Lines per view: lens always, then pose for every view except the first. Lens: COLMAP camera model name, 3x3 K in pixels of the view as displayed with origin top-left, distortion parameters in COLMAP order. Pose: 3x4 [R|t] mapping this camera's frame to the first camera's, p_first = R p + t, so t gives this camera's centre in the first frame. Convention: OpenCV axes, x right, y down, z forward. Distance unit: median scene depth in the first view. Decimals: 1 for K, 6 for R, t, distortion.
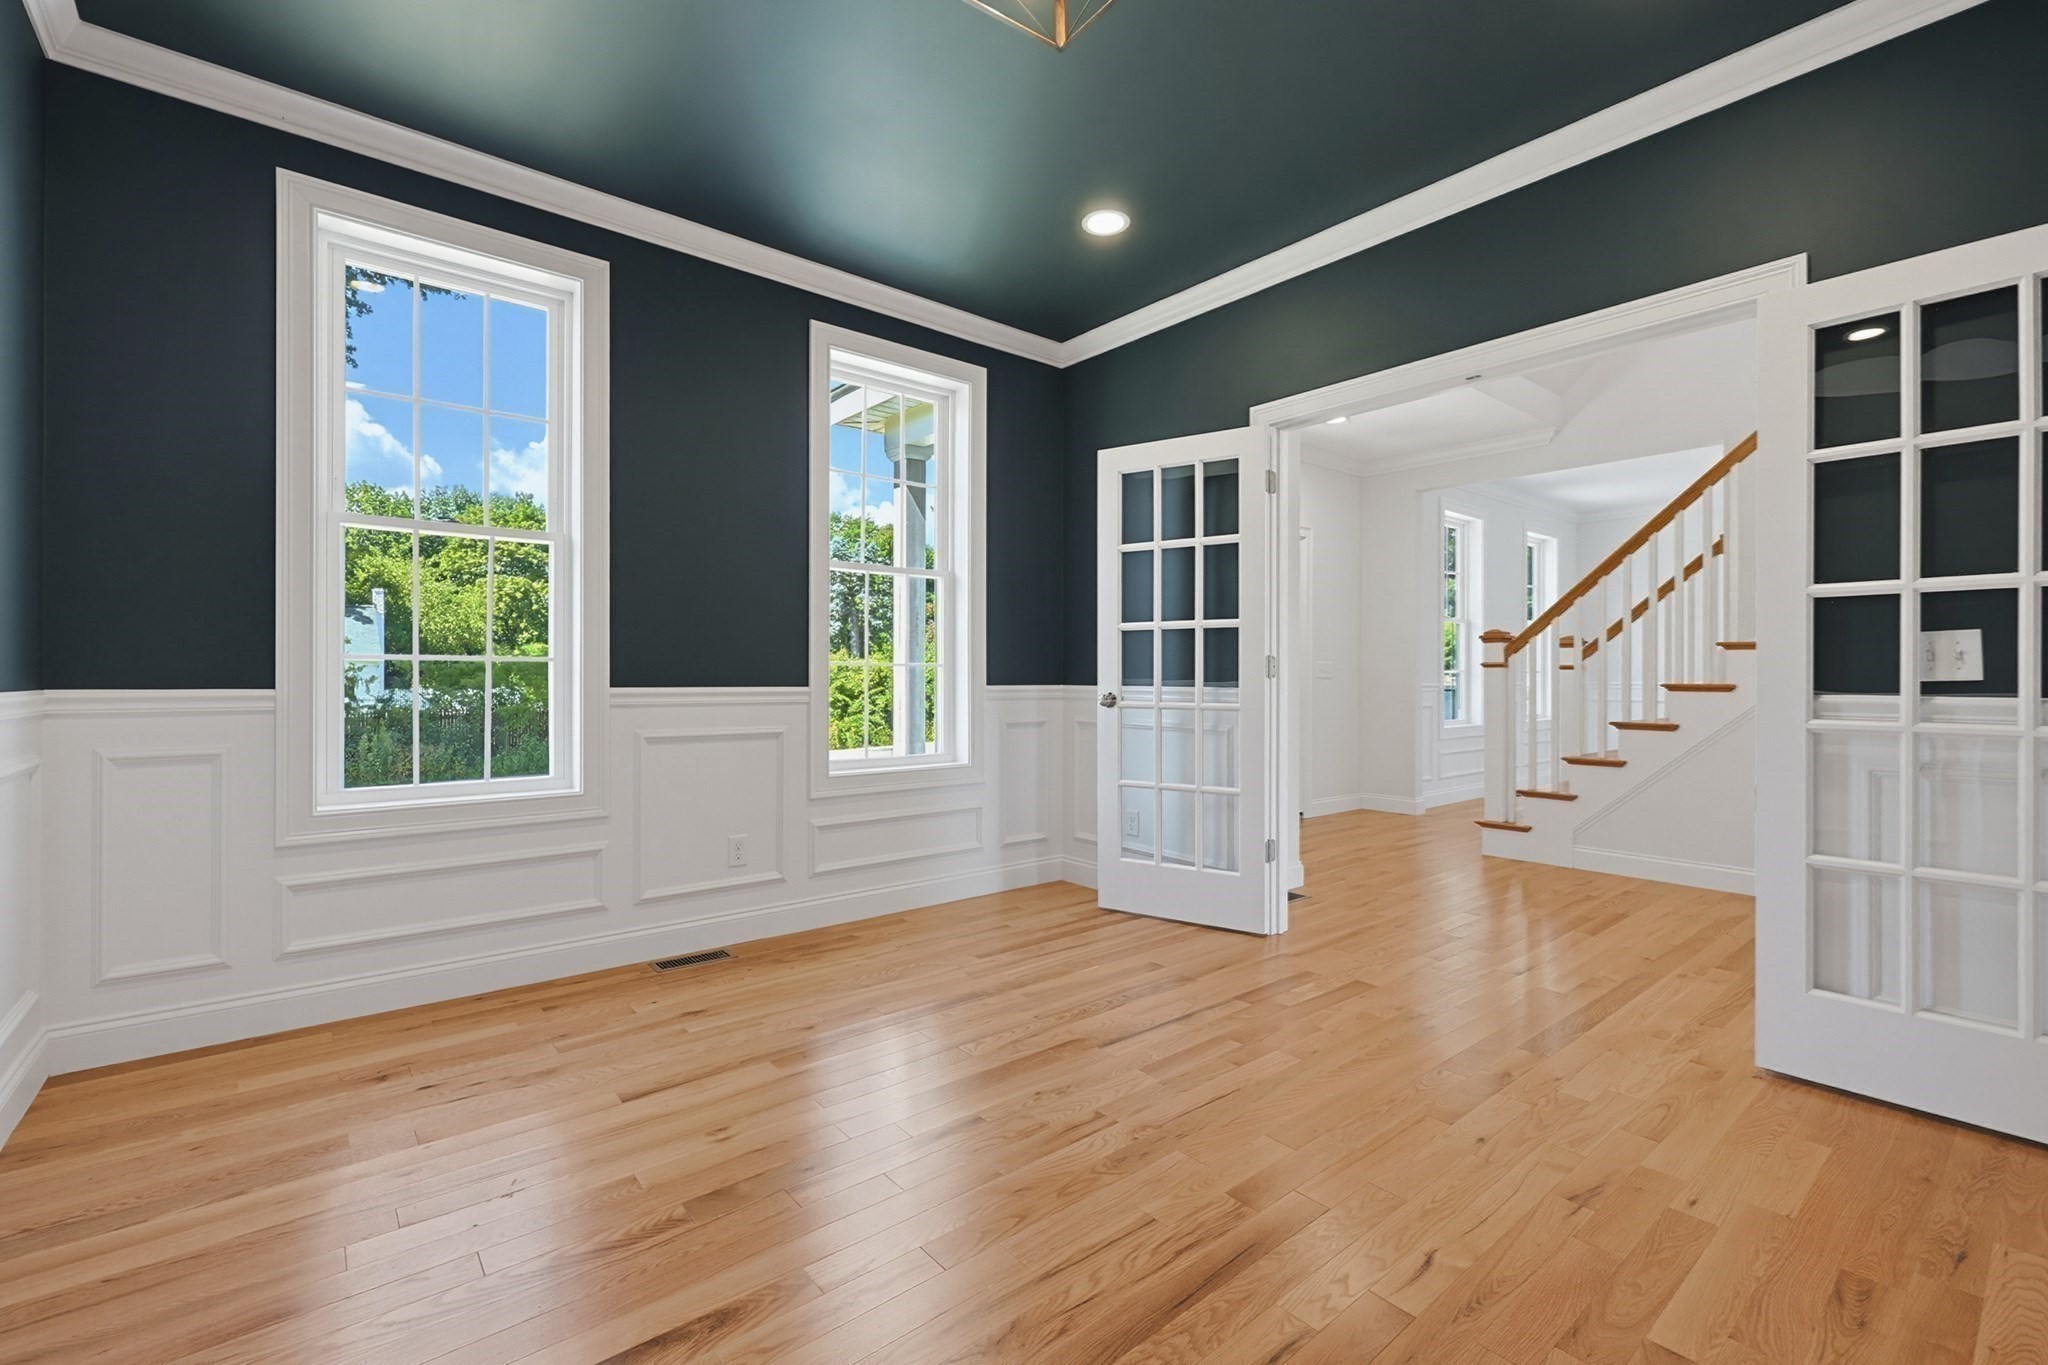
lens RADIAL K [[879.4, 0, 1027.3], [0, 879.4, 677.1], [0, 0, 1]] dist [-0.001032, 0.000087]
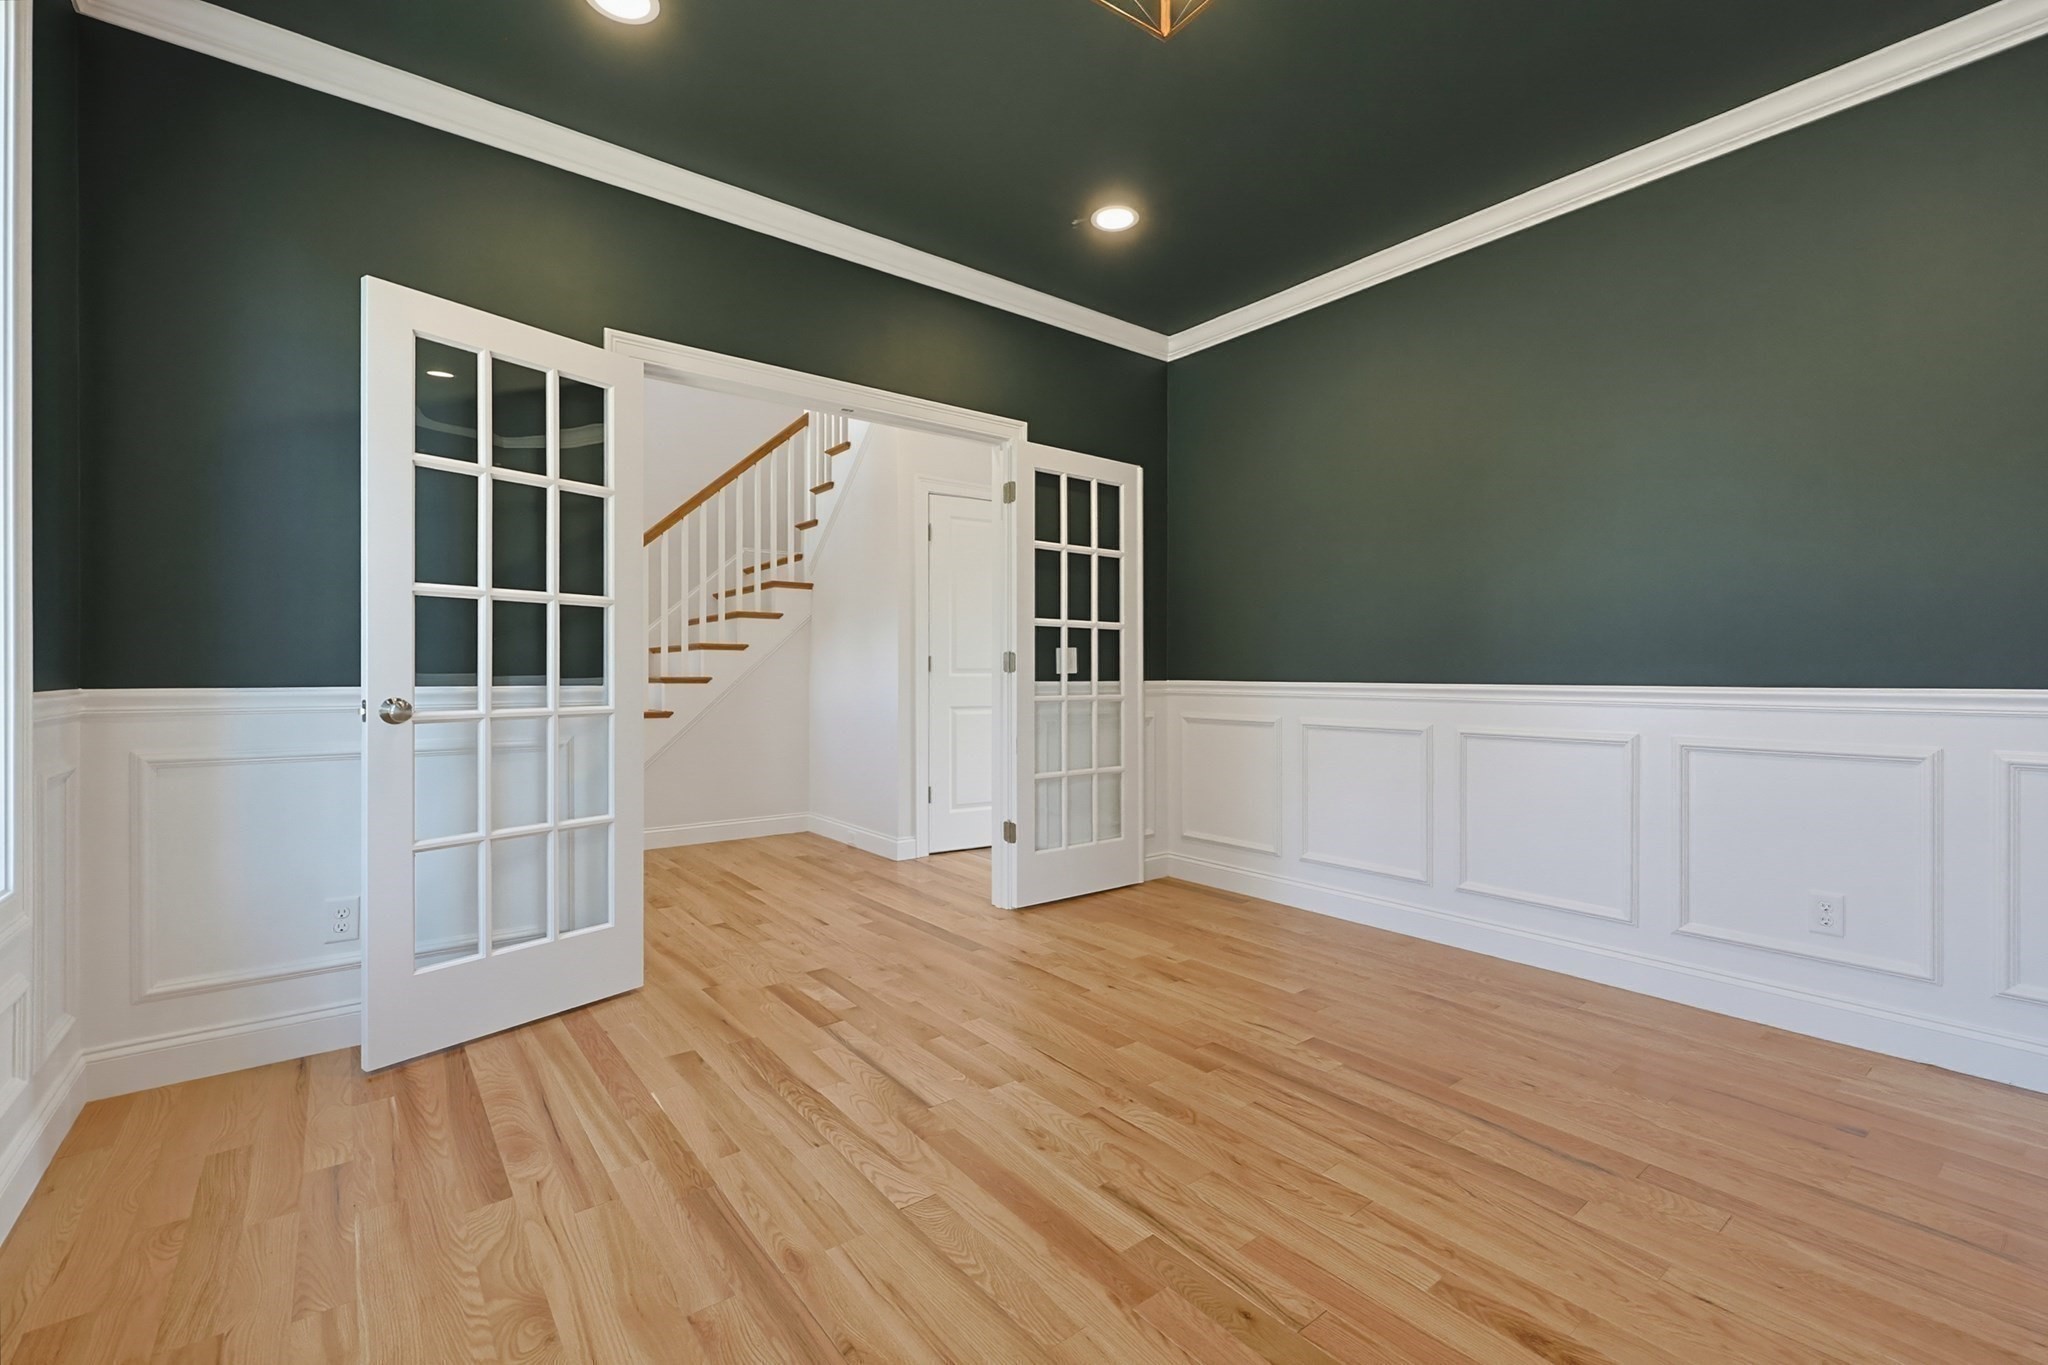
lens RADIAL K [[879.4, 0, 1027.3], [0, 879.4, 677.1], [0, 0, 1]] dist [-0.001032, 0.000087]
pose [[0.027194, -0.007258, 0.999604, -0.640971], [0.000220, 0.999974, 0.007254, -0.000931], [-0.999630, 0.000023, 0.027195, 0.740025]]
